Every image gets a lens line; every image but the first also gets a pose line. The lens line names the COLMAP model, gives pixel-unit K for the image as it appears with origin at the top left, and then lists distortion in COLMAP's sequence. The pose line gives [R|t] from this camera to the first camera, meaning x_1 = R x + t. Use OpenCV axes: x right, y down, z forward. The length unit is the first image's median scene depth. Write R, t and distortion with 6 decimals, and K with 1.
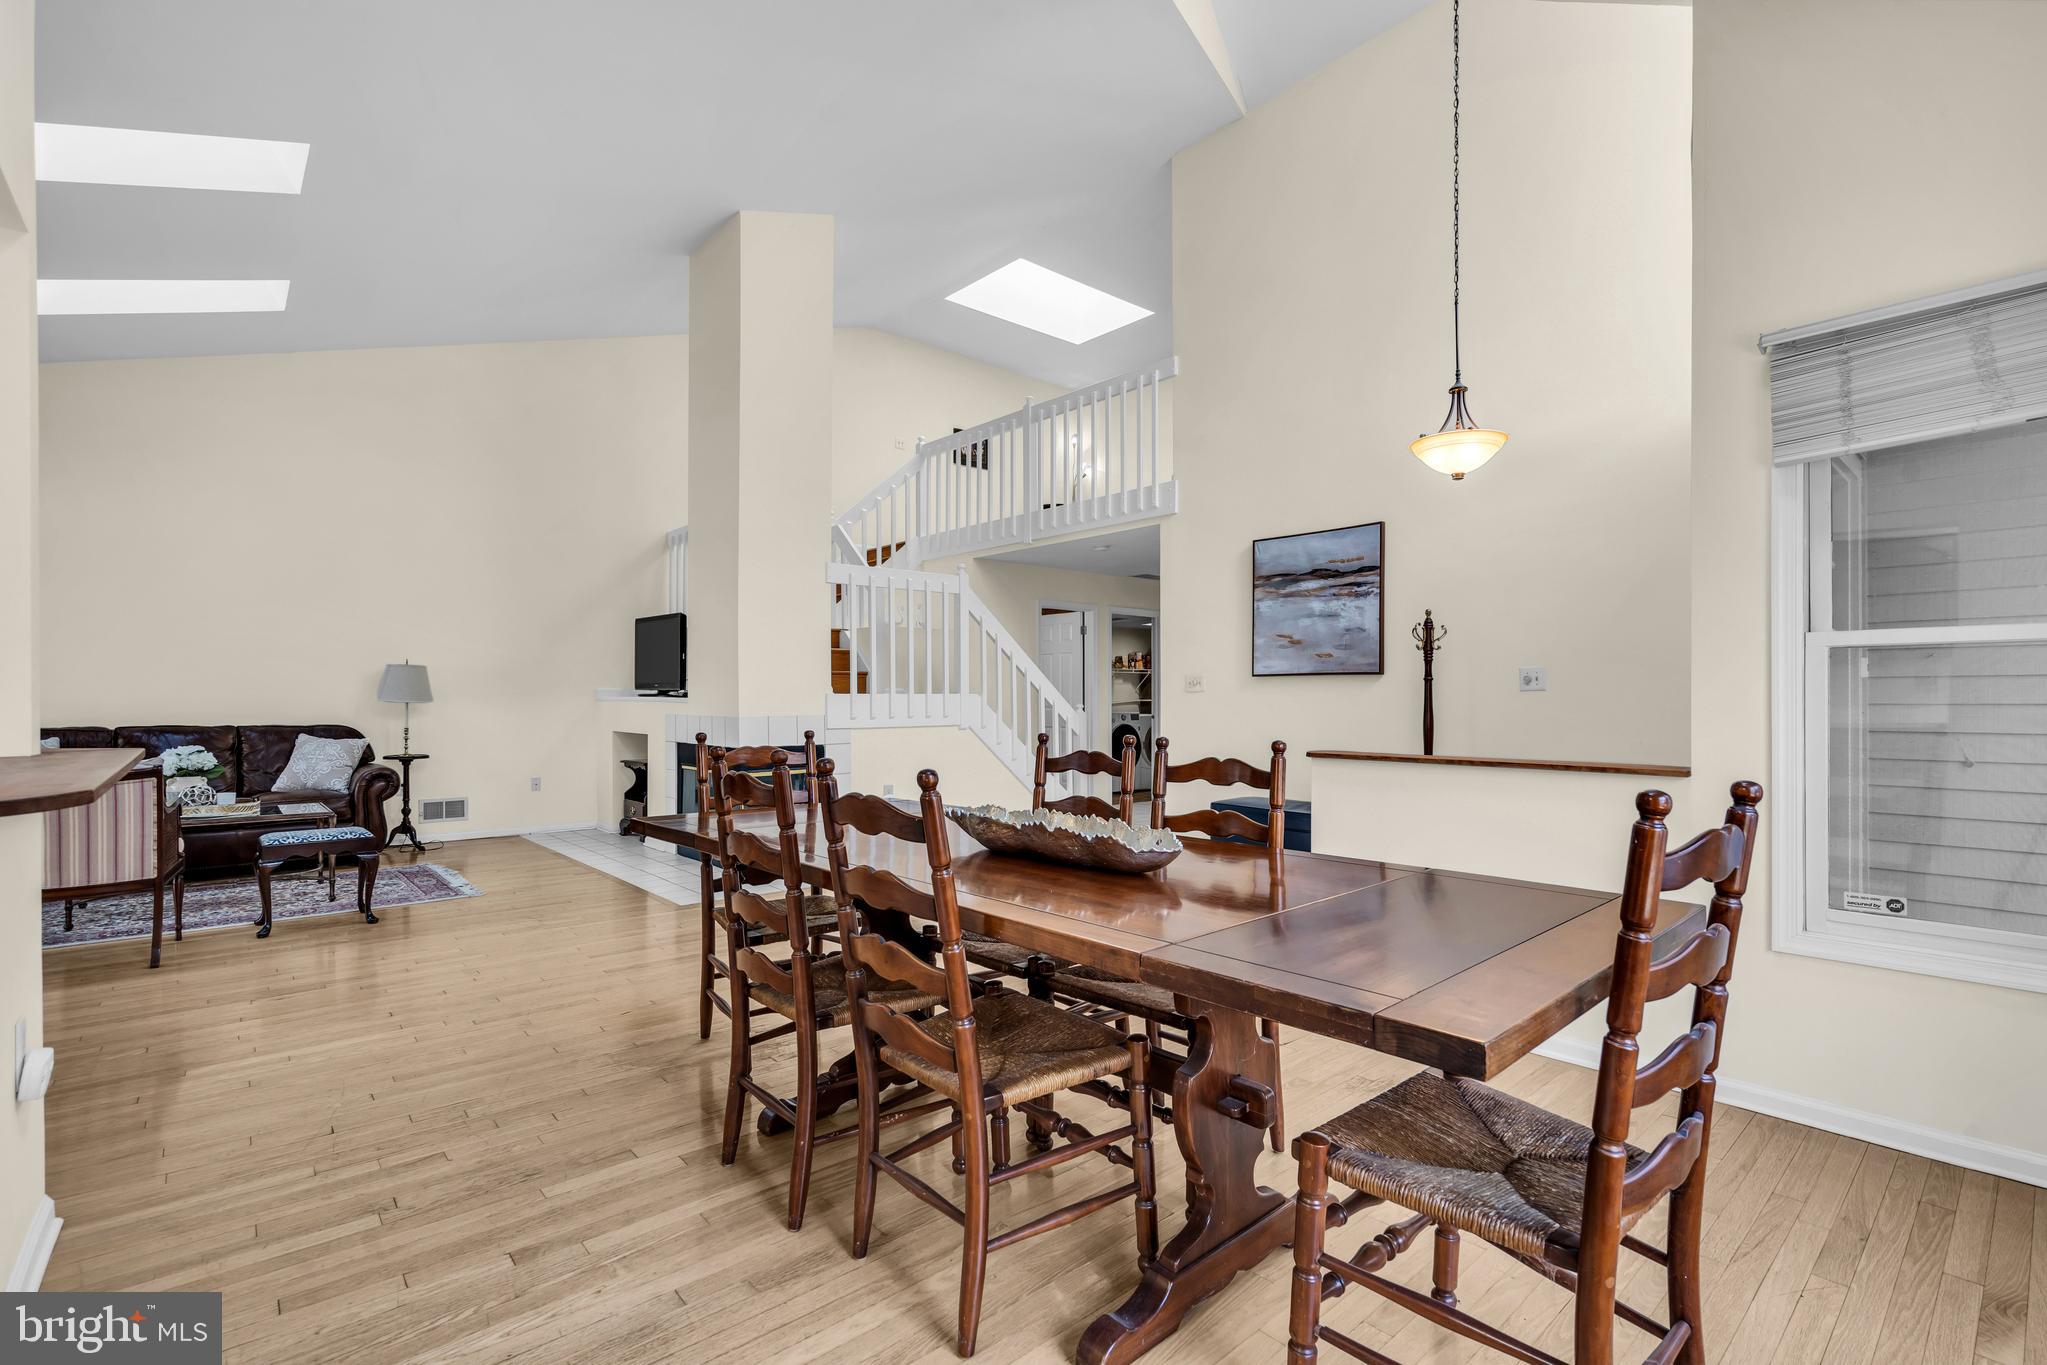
lens RADIAL K [[928.2, 0, 1027.7], [0, 928.2, 690.9], [0, 0, 1]] dist [-0.003061, 0.000059]
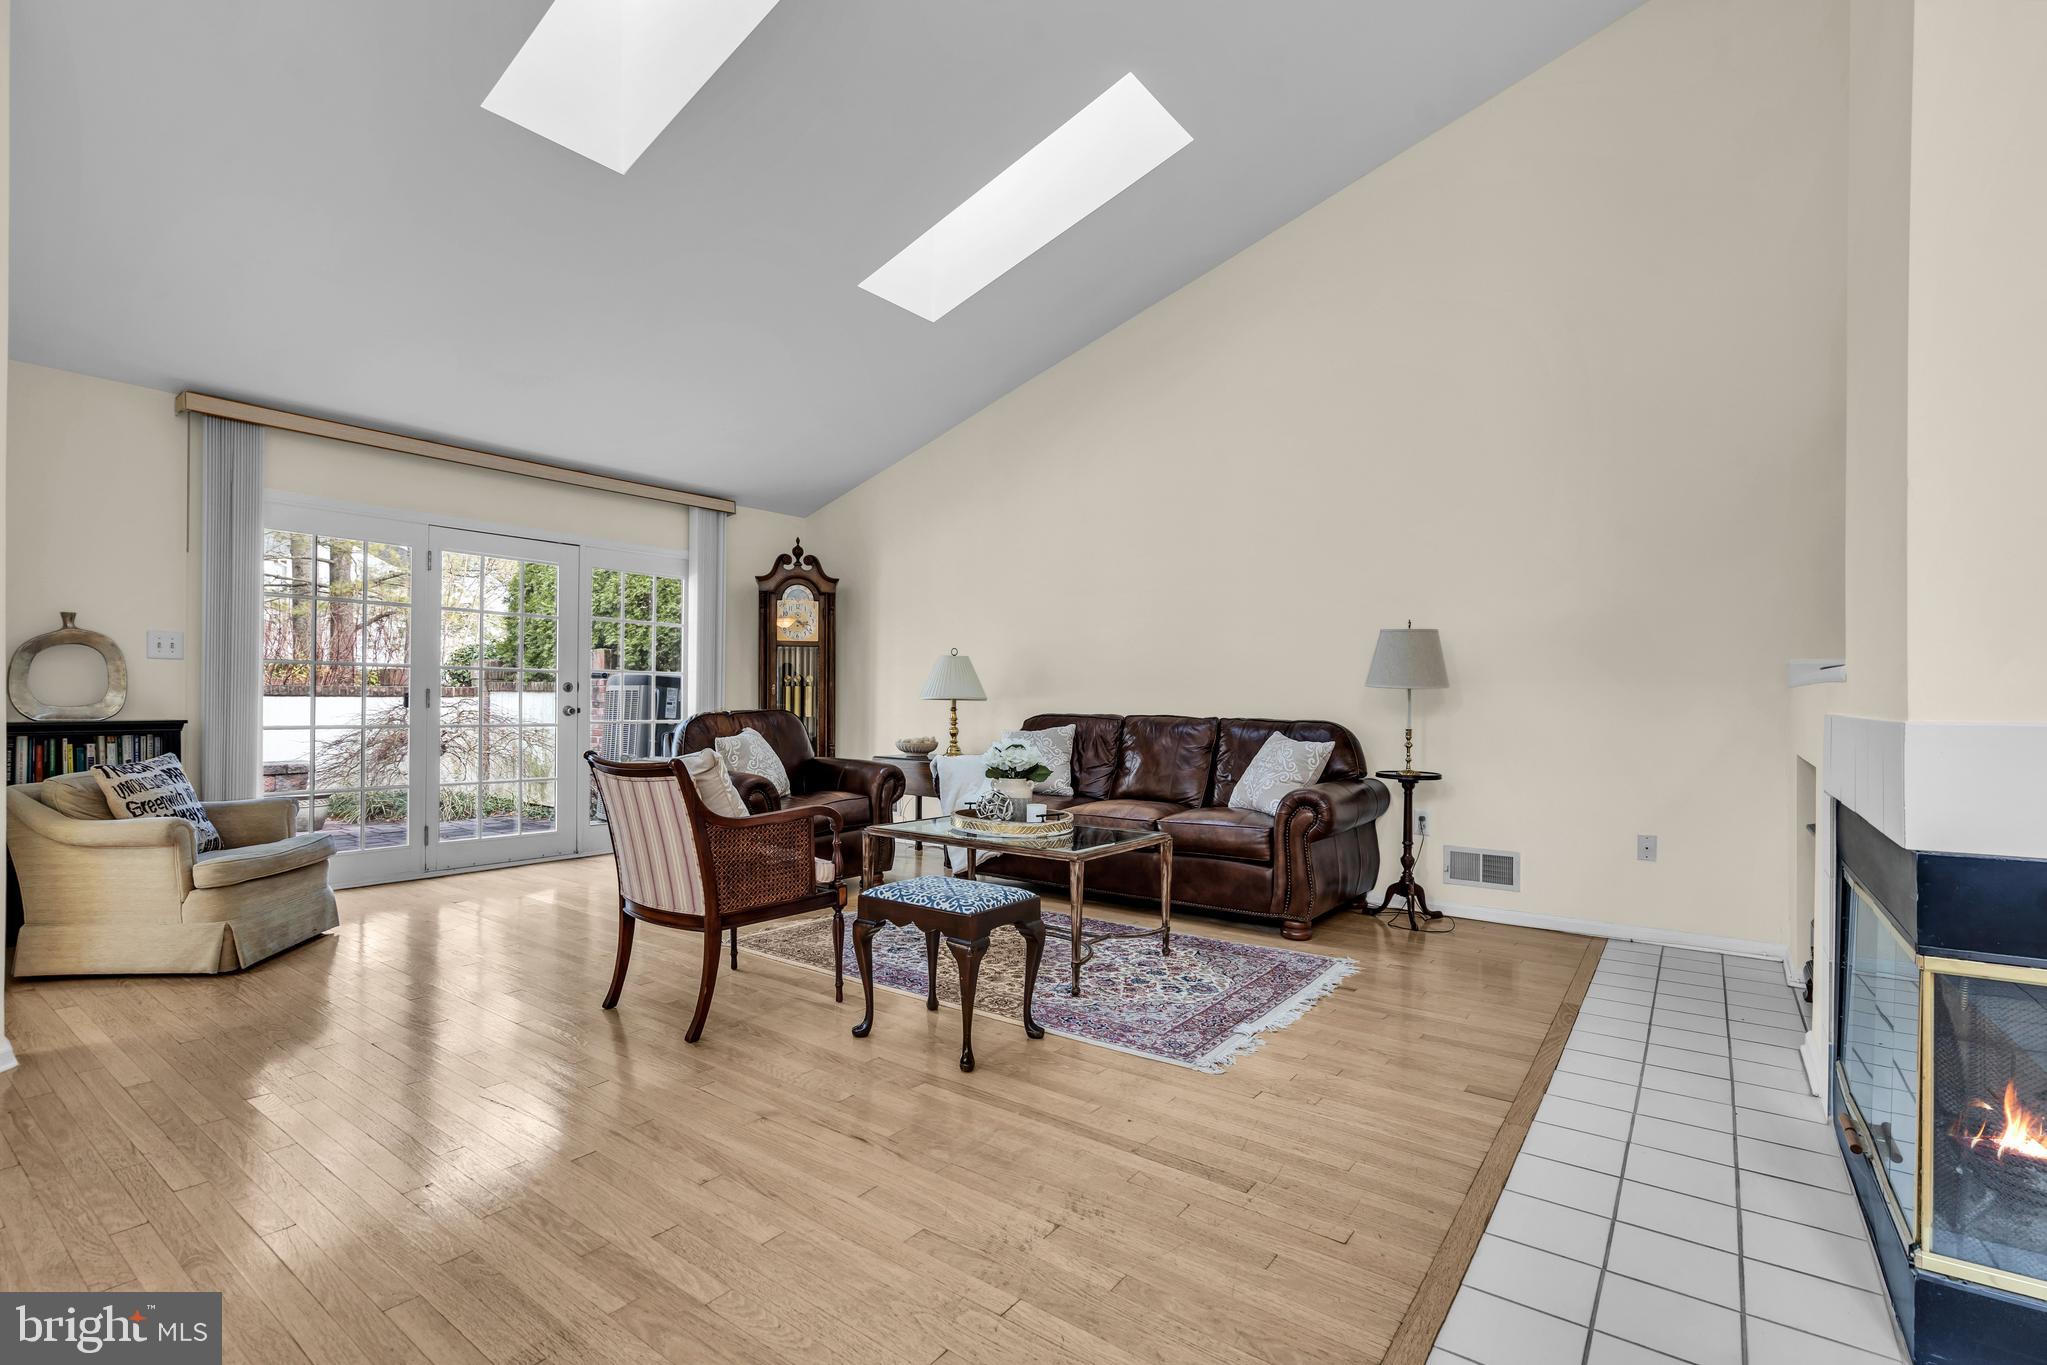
lens RADIAL K [[942.6, 0, 1032.8], [0, 942.6, 699.7], [0, 0, 1]] dist [-0.006705, -0.000487]
pose [[0.214821, 0.004685, -0.976642, -0.112486], [-0.001195, 0.999989, 0.004534, 0.019346], [0.976653, 0.000193, 0.214825, 0.693288]]
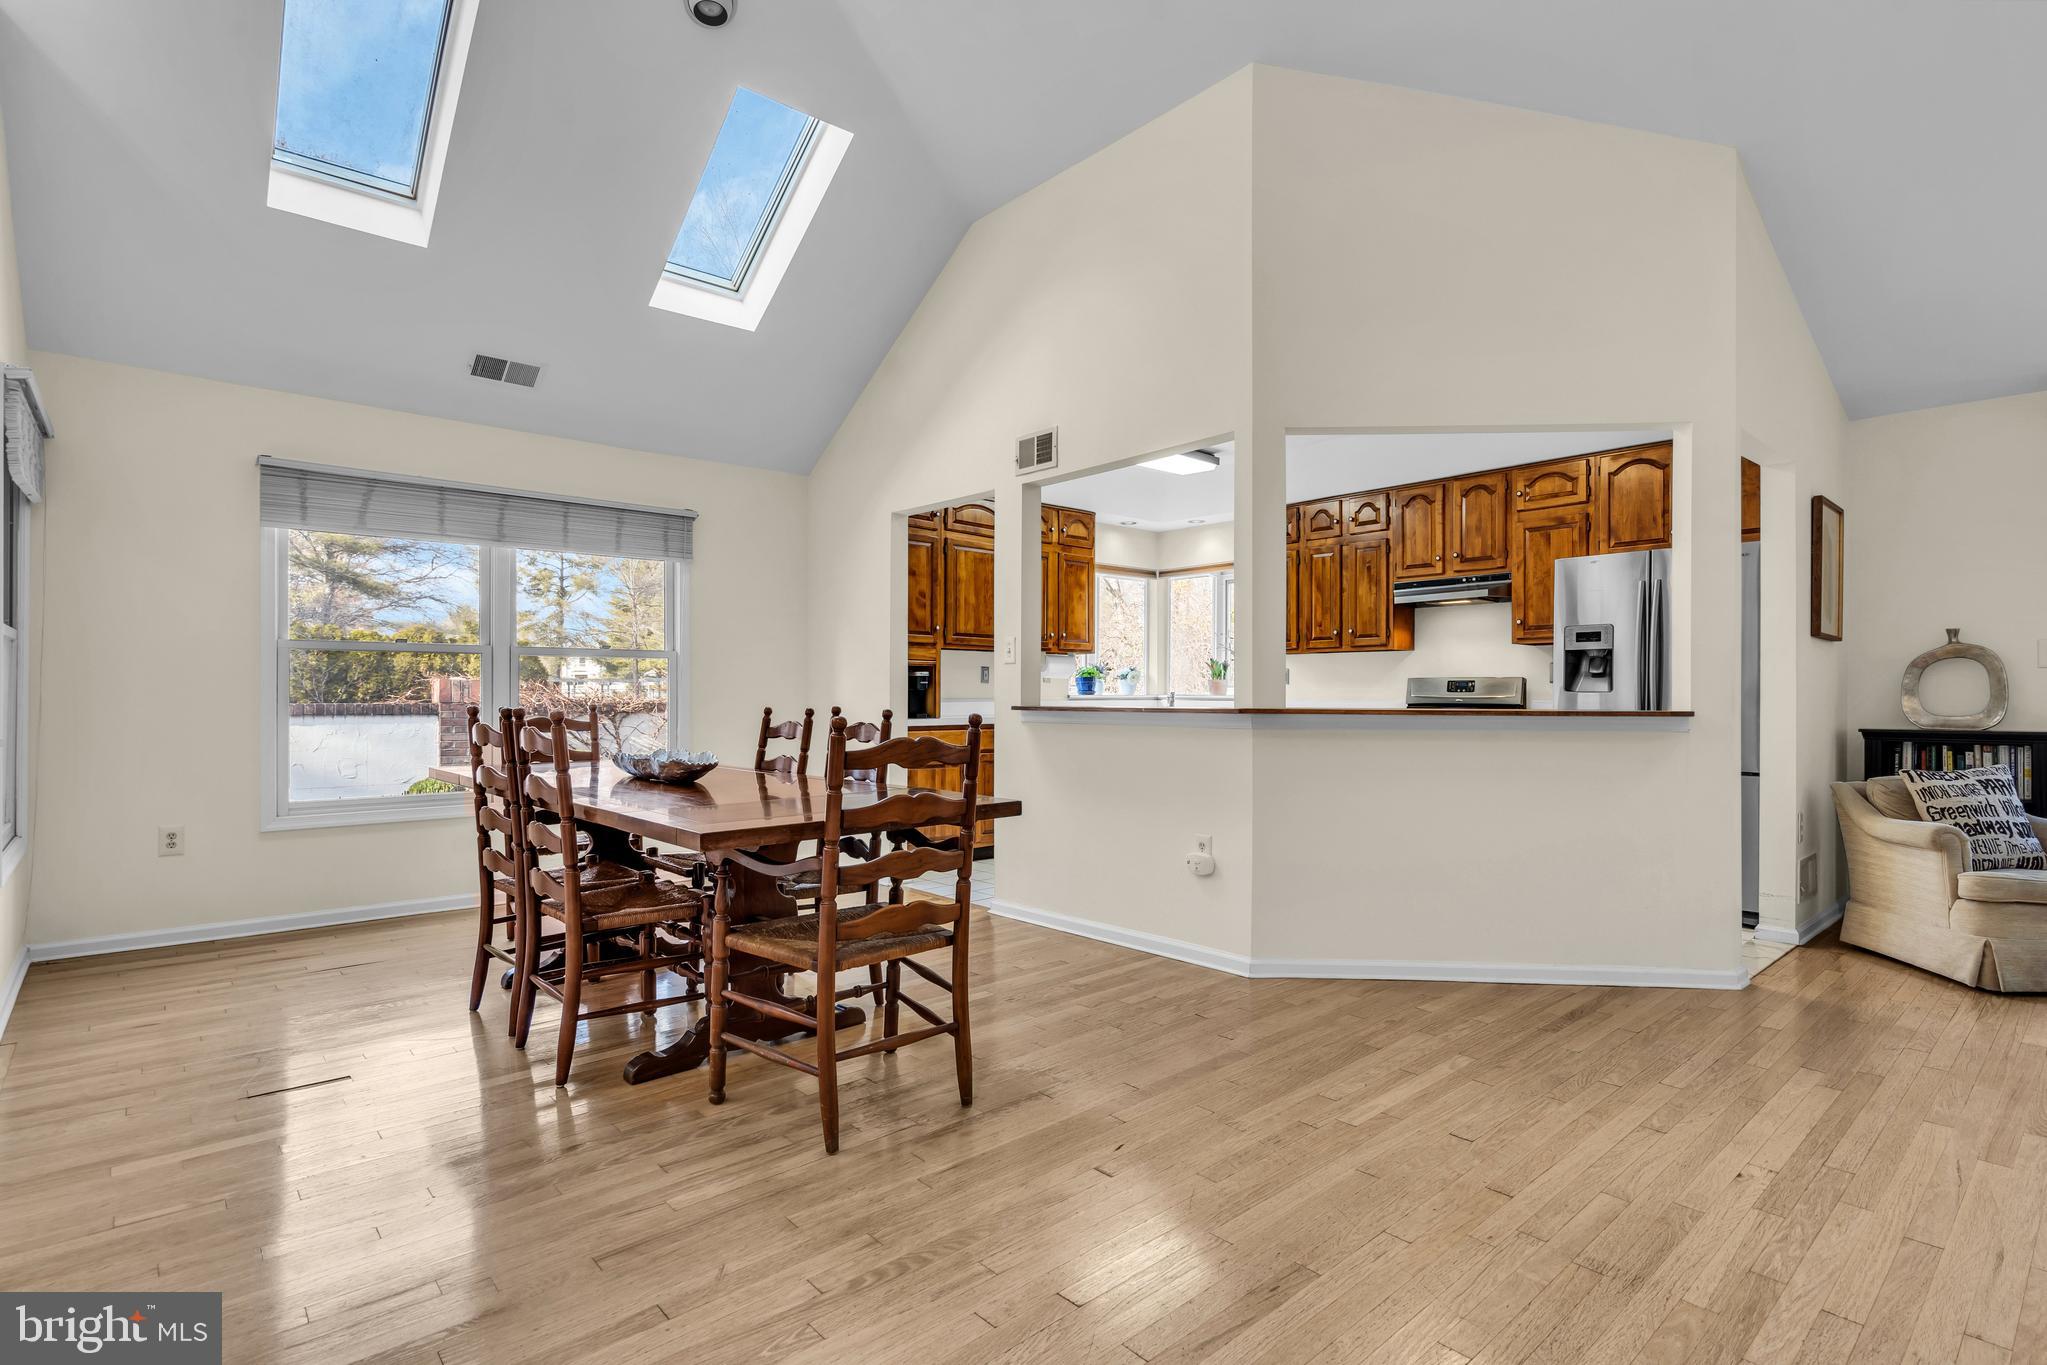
lens RADIAL K [[998.4, 0, 1026.2], [0, 998.4, 692.3], [0, 0, 1]] dist [0.000021, 0.000065]
pose [[-0.999994, -0.000919, -0.003327, -0.198048], [-0.000886, 0.999953, -0.009689, 0.017754], [0.003336, -0.009686, -0.999948, 0.922921]]
